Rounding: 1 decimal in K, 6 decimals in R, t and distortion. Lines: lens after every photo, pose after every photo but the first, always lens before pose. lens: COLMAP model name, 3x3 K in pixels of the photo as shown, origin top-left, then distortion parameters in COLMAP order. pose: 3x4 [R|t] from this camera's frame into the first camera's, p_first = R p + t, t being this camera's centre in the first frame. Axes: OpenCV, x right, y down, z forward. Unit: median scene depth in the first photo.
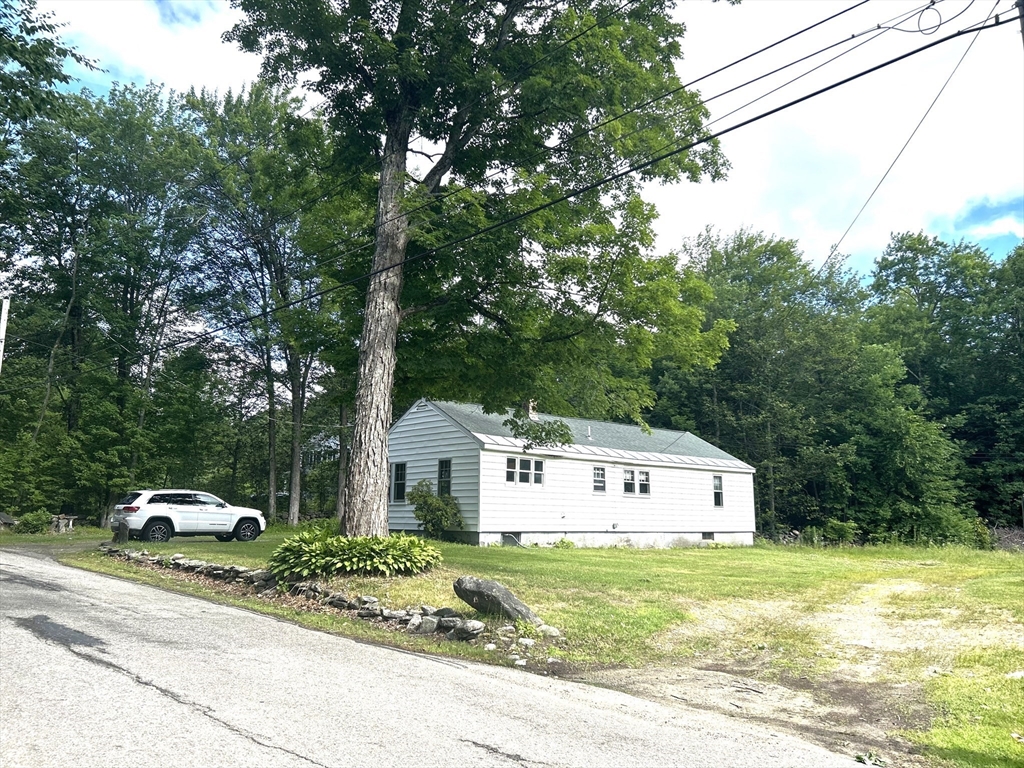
lens RADIAL K [[812.0, 0, 512.0], [0, 812.0, 384.0], [0, 0, 1]] dist [0.048583, -0.052277]
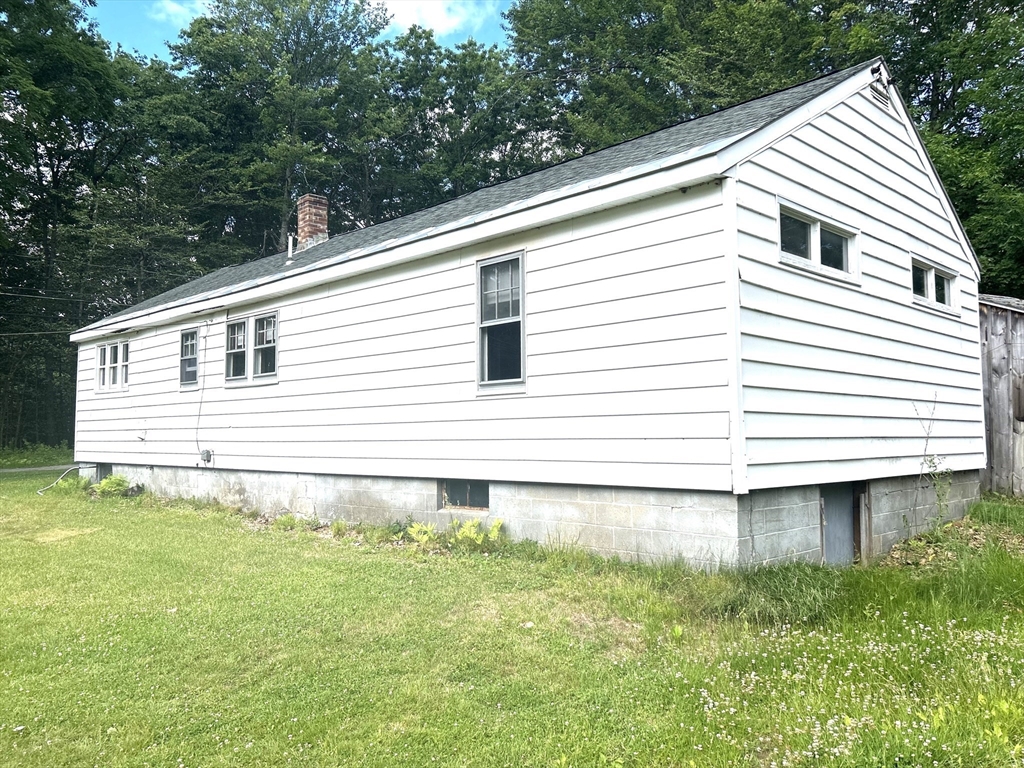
lens RADIAL K [[812.0, 0, 512.0], [0, 812.0, 384.0], [0, 0, 1]] dist [0.048583, -0.052277]
pose [[0.036337, -0.091263, -0.995164, 0.547588], [0.157788, 0.983854, -0.084465, 0.188183], [0.986804, -0.153955, 0.050151, 1.080652]]
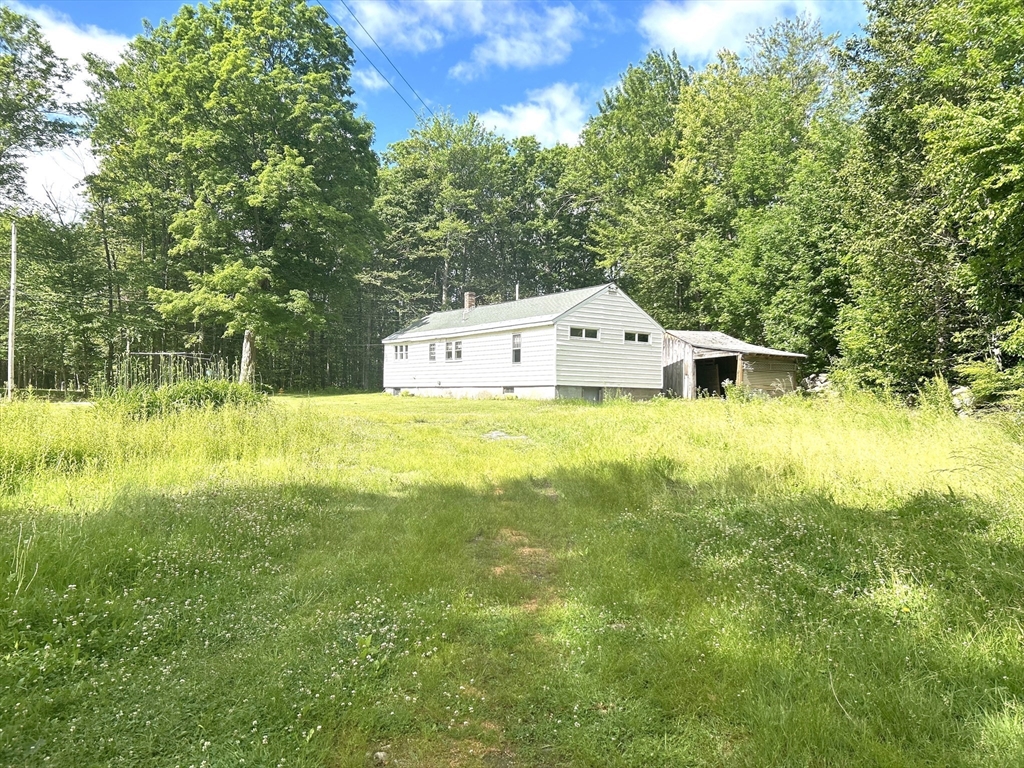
lens RADIAL K [[812.0, 0, 512.0], [0, 812.0, 384.0], [0, 0, 1]] dist [0.048583, -0.052277]
pose [[-0.124851, -0.046742, -0.991074, 1.445390], [0.135017, 0.988797, -0.063643, 0.268499], [0.982946, -0.141757, -0.117142, 1.218549]]
